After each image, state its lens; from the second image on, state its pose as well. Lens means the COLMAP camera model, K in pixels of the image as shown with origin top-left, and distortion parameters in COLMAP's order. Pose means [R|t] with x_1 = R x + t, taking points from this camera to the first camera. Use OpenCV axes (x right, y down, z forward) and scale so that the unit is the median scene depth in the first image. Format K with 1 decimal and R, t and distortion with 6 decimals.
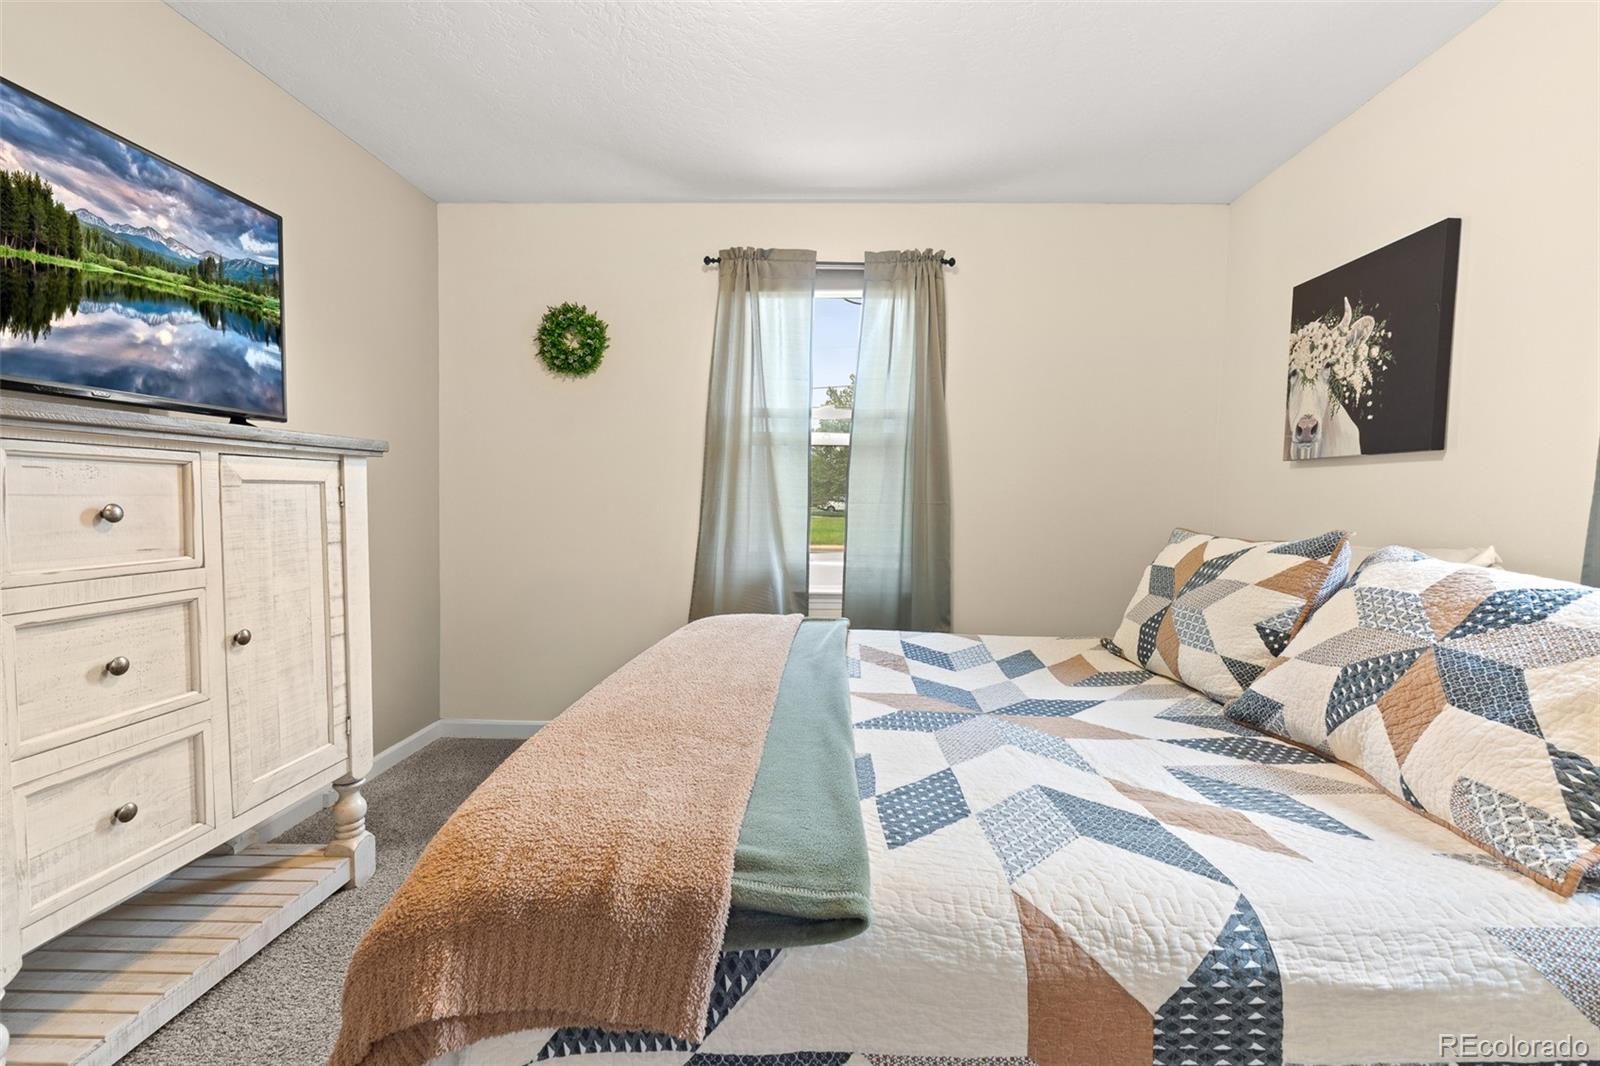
lens RADIAL K [[691.1, 0, 802.7], [0, 691.1, 536.5], [0, 0, 1]] dist [-0.001482, -0.000339]
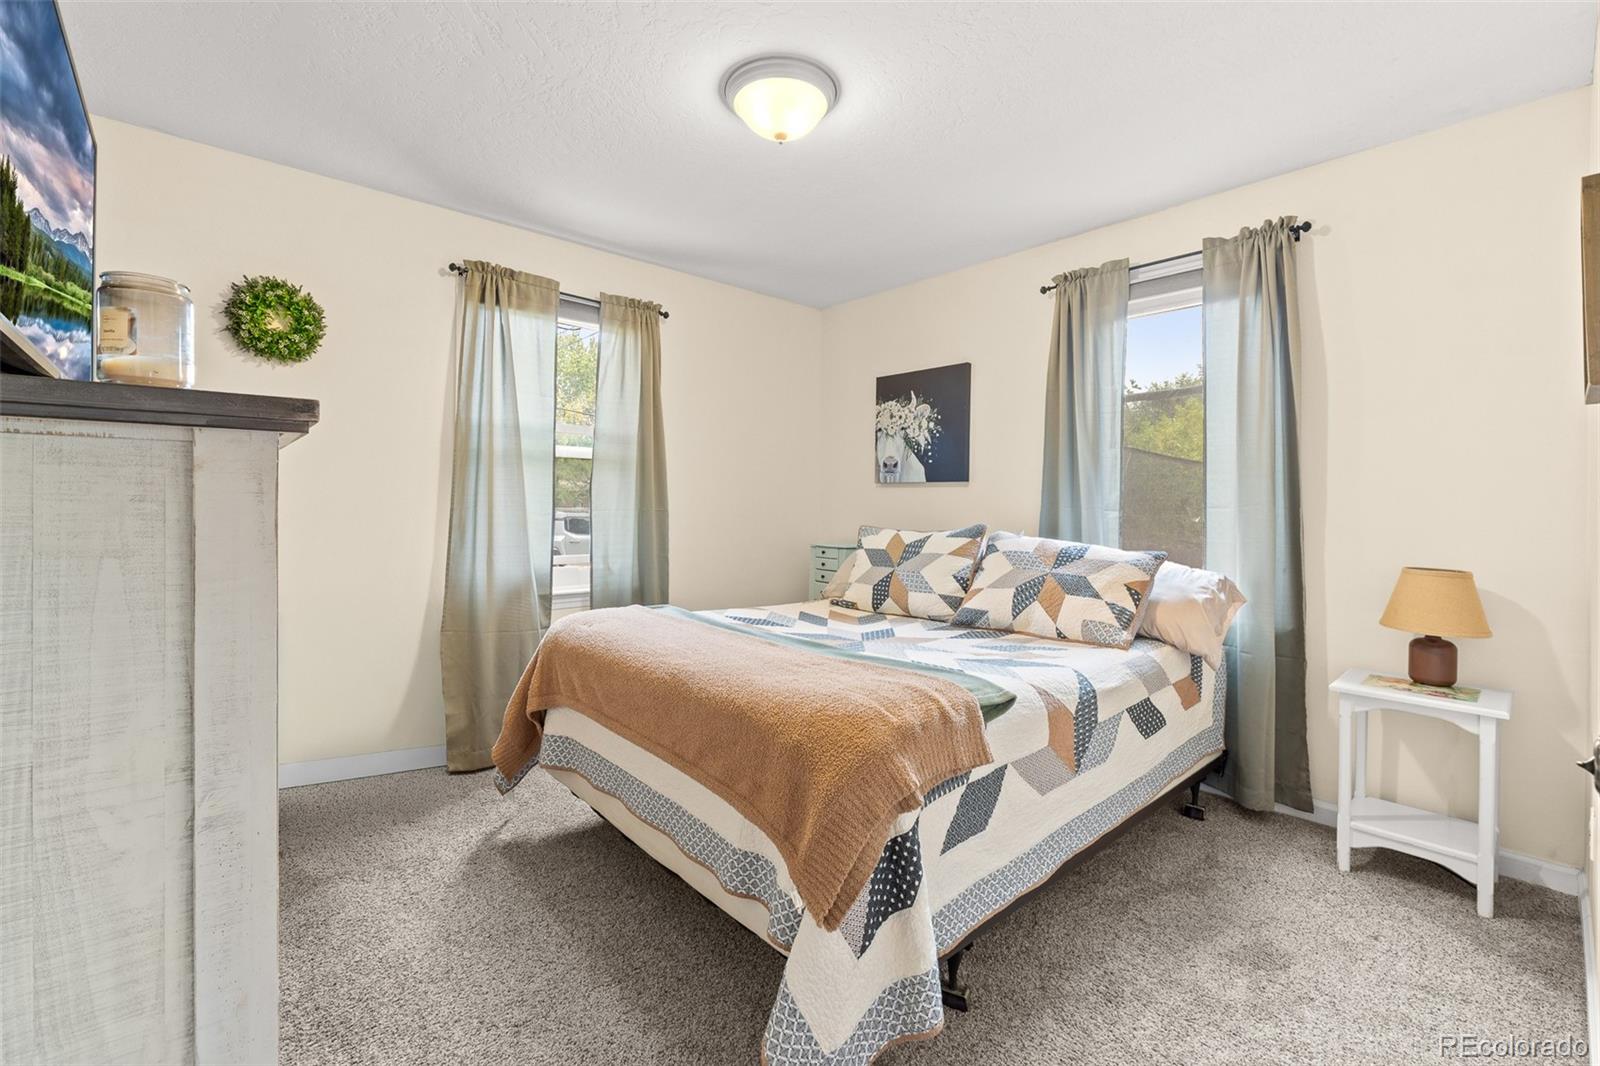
lens RADIAL K [[684.3, 0, 801.5], [0, 684.3, 510.7], [0, 0, 1]] dist [-0.007544, -0.000290]
pose [[0.731324, -0.005795, 0.682005, -0.614442], [0.034838, 0.998976, -0.028869, -0.005760], [-0.681139, 0.044873, 0.730777, -0.057784]]
